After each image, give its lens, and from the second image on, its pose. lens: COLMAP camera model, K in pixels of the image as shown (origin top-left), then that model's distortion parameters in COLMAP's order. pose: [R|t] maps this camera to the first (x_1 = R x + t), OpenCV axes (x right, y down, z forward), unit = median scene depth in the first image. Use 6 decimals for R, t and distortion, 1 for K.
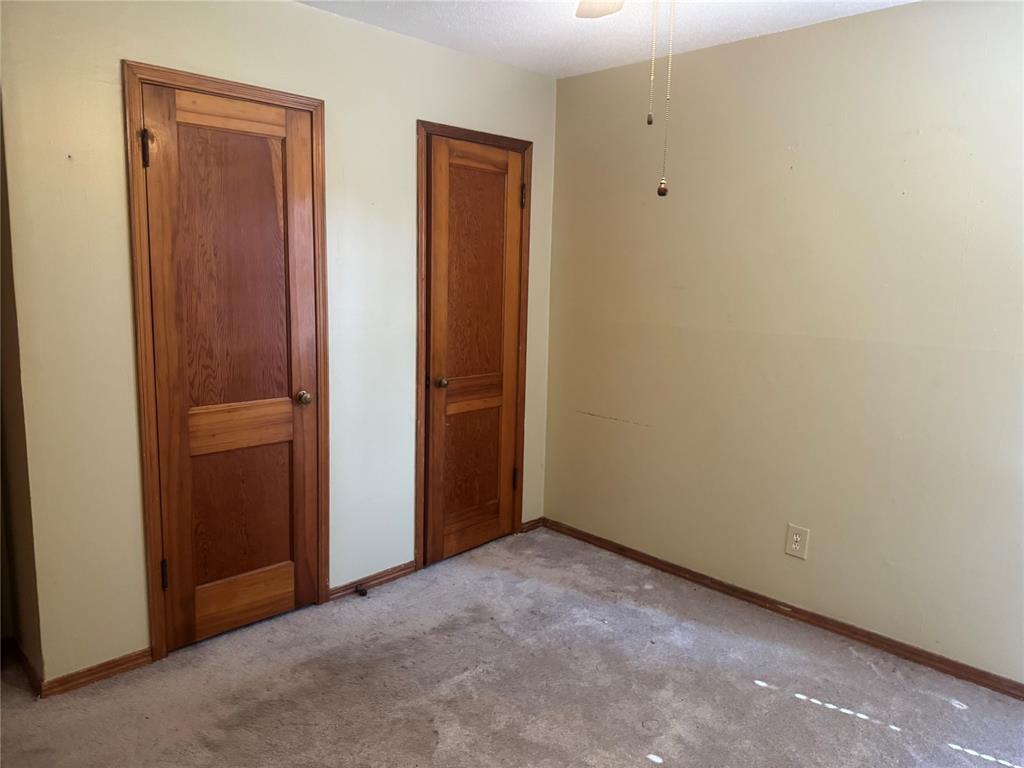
lens RADIAL K [[717.6, 0, 514.0], [0, 717.6, 380.1], [0, 0, 1]] dist [0.033882, -0.052832]
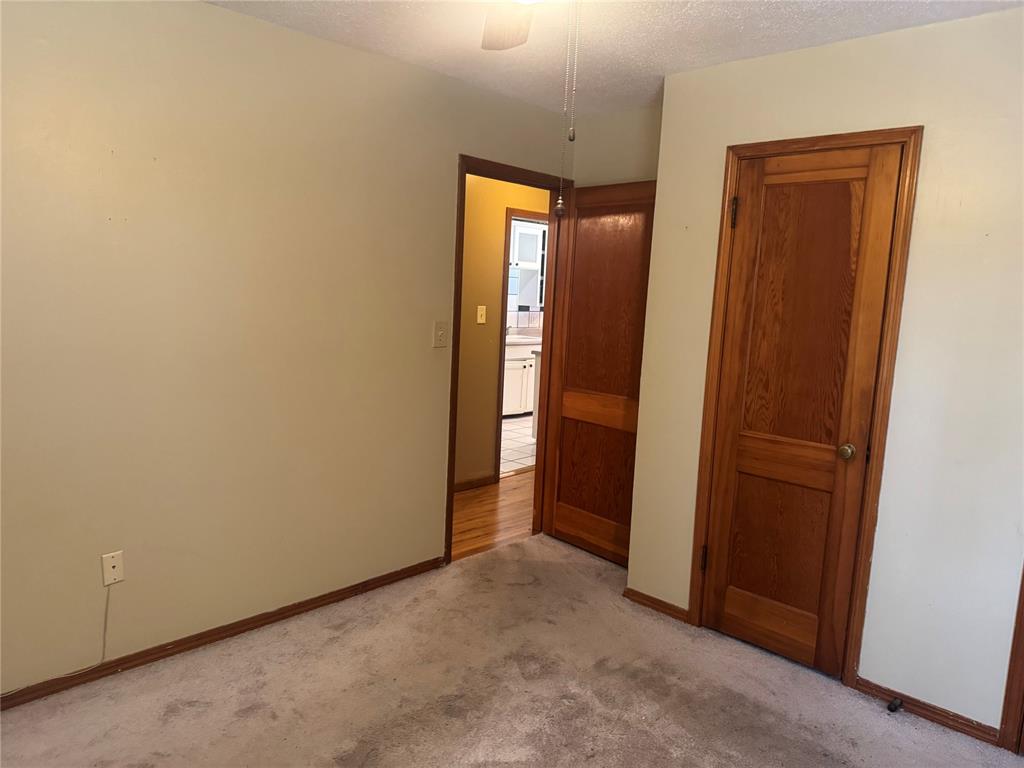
lens RADIAL K [[717.6, 0, 510.9], [0, 717.6, 386.7], [0, 0, 1]] dist [0.033882, -0.052832]
pose [[0.031392, 0.119105, -0.992385, 0.627451], [-0.197217, 0.974093, 0.110671, -0.076490], [0.979857, 0.192241, 0.054069, 0.521805]]
